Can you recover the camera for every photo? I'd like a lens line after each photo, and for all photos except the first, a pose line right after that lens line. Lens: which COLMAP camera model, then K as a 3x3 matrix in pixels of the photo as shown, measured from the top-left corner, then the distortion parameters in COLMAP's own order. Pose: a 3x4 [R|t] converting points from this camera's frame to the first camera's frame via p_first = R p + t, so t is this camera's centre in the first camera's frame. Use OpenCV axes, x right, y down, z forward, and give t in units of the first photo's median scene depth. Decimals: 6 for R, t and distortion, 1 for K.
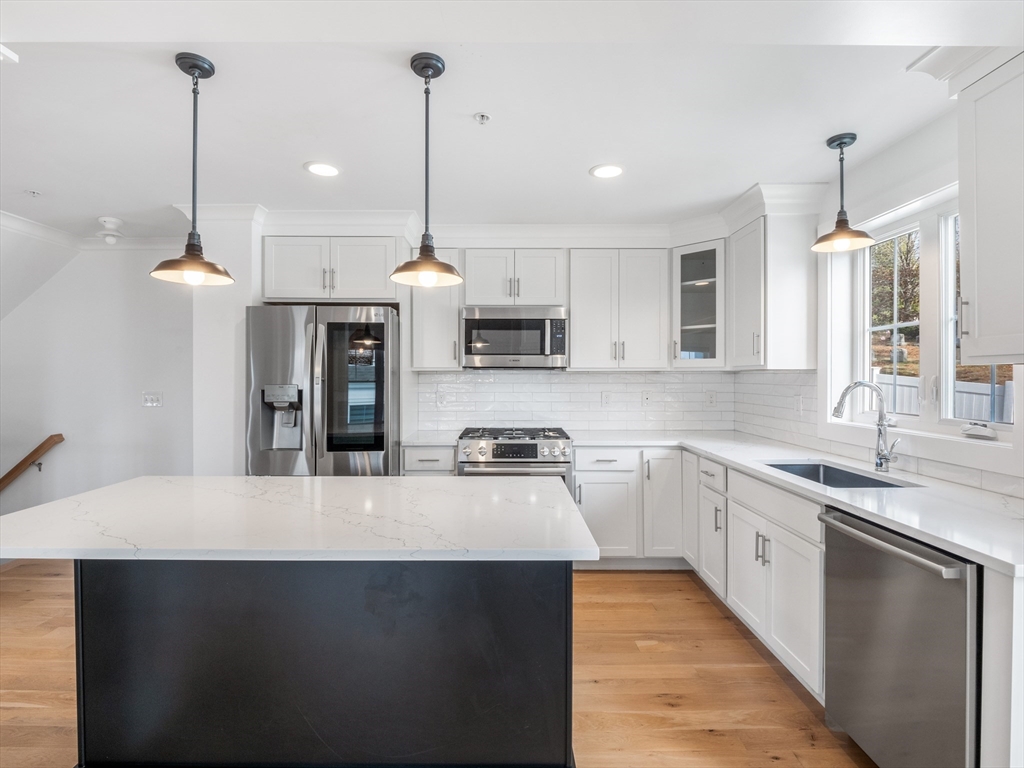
lens RADIAL K [[506.7, 0, 510.7], [0, 506.7, 377.5], [0, 0, 1]] dist [-0.012349, -0.001104]
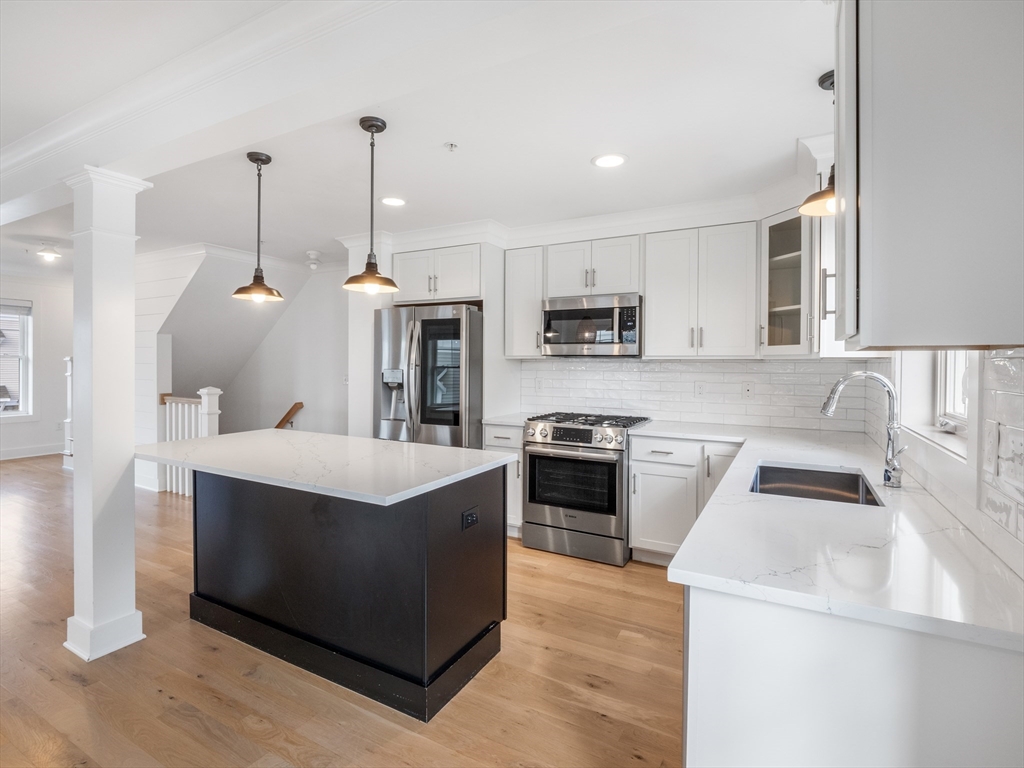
lens RADIAL K [[514.0, 0, 513.5], [0, 514.0, 369.3], [0, 0, 1]] dist [-0.002147, -0.000422]
pose [[0.872837, 0.011098, -0.487886, 0.425570], [-0.007886, 0.999932, 0.008637, 0.000105], [0.487949, -0.003691, 0.872865, 0.008309]]
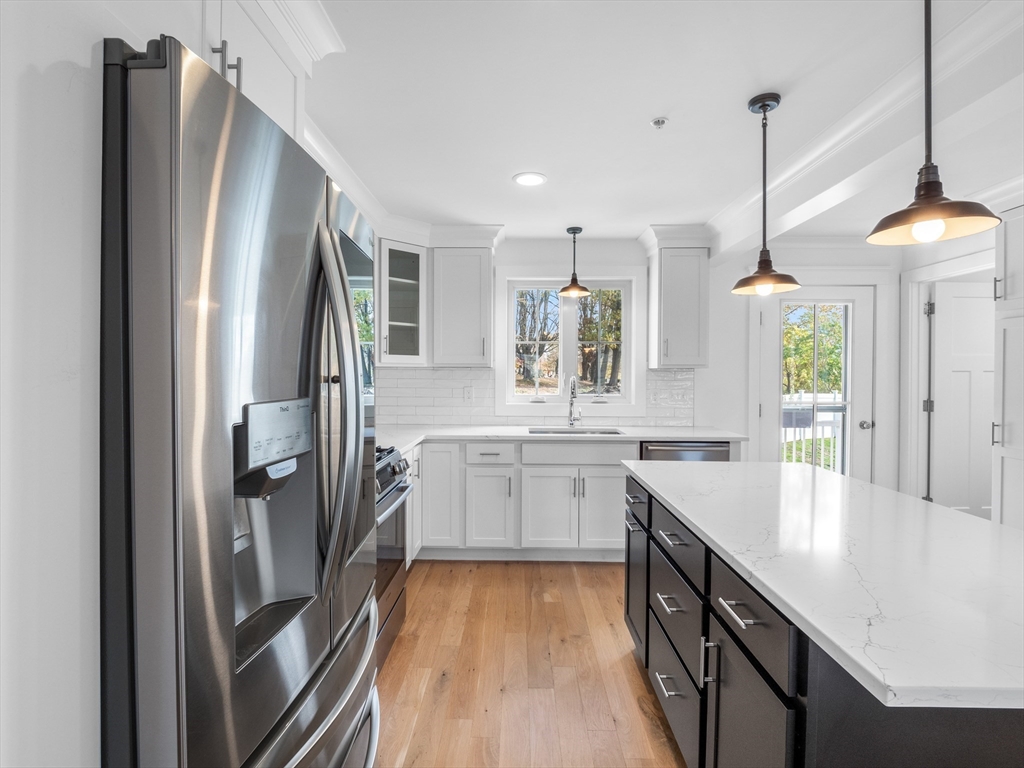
lens RADIAL K [[503.2, 0, 508.8], [0, 503.2, 379.2], [0, 0, 1]] dist [-0.004505, -0.000538]
pose [[0.025423, -0.013343, 0.999588, -0.698498], [-0.002050, 0.999908, 0.013399, -0.002337], [-0.999675, -0.002390, 0.025394, 0.816405]]
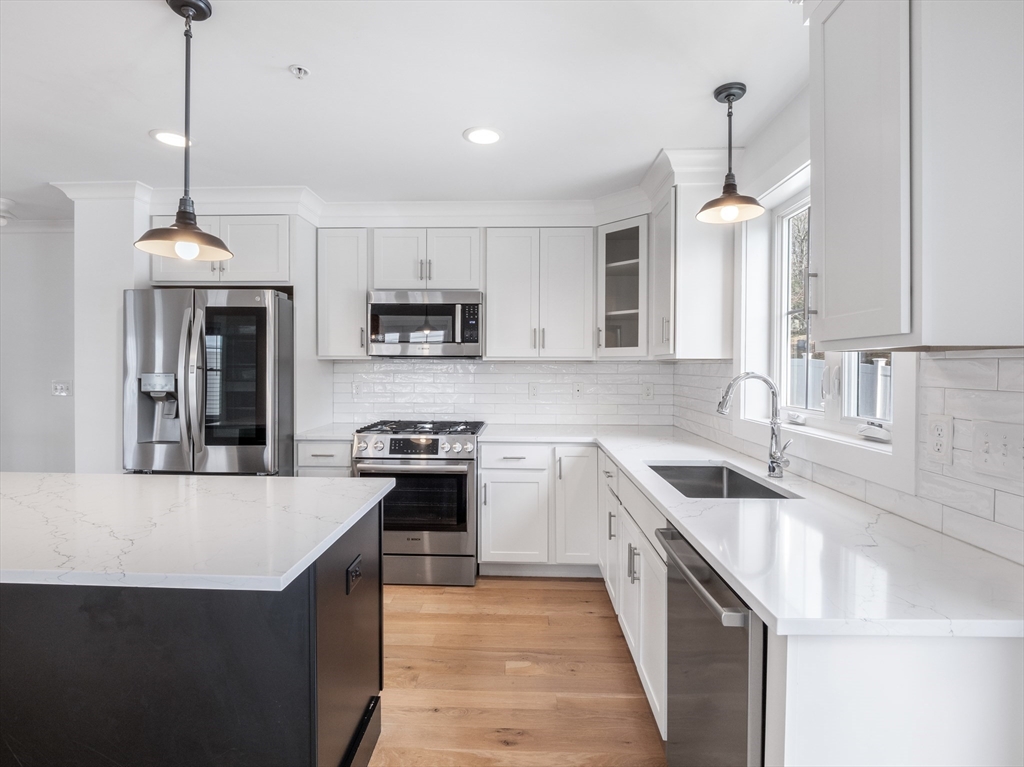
lens RADIAL K [[509.0, 0, 512.1], [0, 509.0, 372.2], [0, 0, 1]] dist [-0.002593, -0.007733]
pose [[0.999268, 0.004841, -0.037948, 0.223692], [-0.004547, 0.999959, 0.007817, 0.001516], [0.037984, -0.007639, 0.999249, 0.080271]]
